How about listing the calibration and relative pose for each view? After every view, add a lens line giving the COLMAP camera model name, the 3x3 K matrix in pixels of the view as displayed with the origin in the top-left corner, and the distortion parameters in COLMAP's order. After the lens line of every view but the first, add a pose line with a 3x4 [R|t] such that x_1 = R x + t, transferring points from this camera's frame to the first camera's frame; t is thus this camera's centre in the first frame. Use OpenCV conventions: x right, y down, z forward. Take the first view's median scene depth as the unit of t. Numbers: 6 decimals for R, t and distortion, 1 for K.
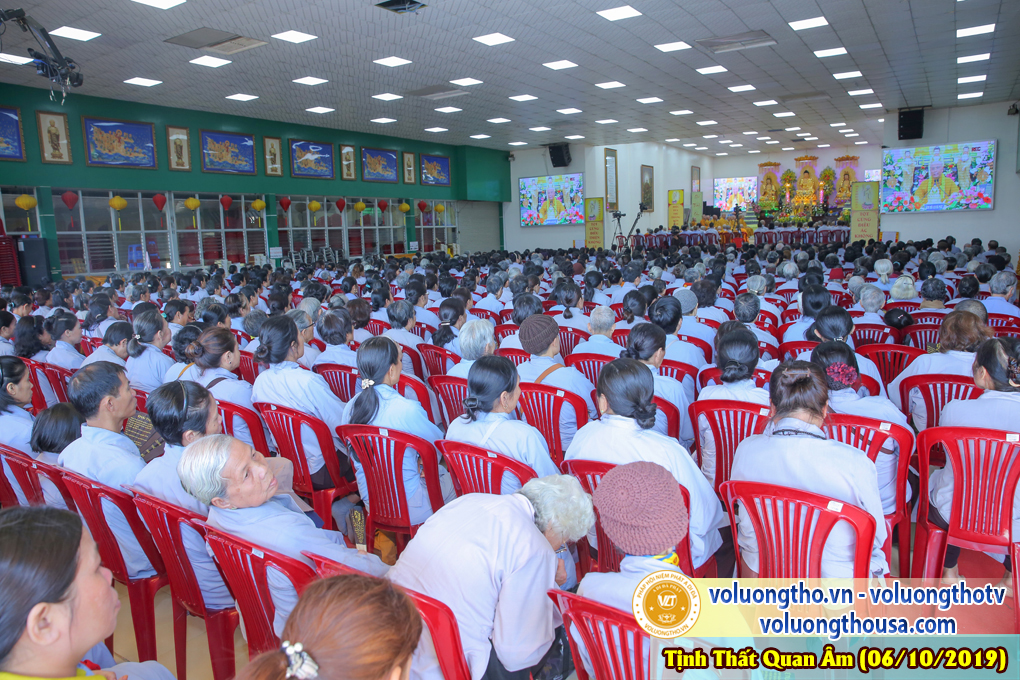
lens RADIAL K [[699.8, 0, 507.6], [0, 699.8, 337.6], [0, 0, 1]] dist [-0.105490, 0.071789]
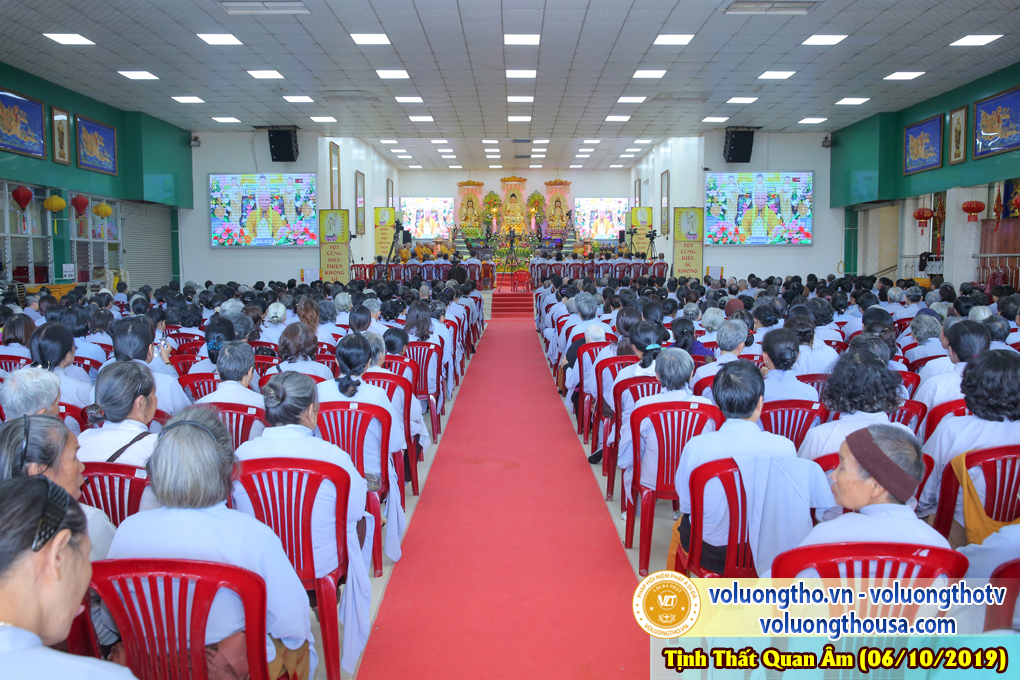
lens RADIAL K [[800.4, 0, 511.0], [0, 800.4, 348.7], [0, 0, 1]] dist [-0.016121, -0.007210]
pose [[0.834306, -0.028048, 0.550588, -0.173835], [0.052091, 0.998247, -0.028081, -0.027055], [-0.548836, 0.052109, 0.834305, 0.225343]]
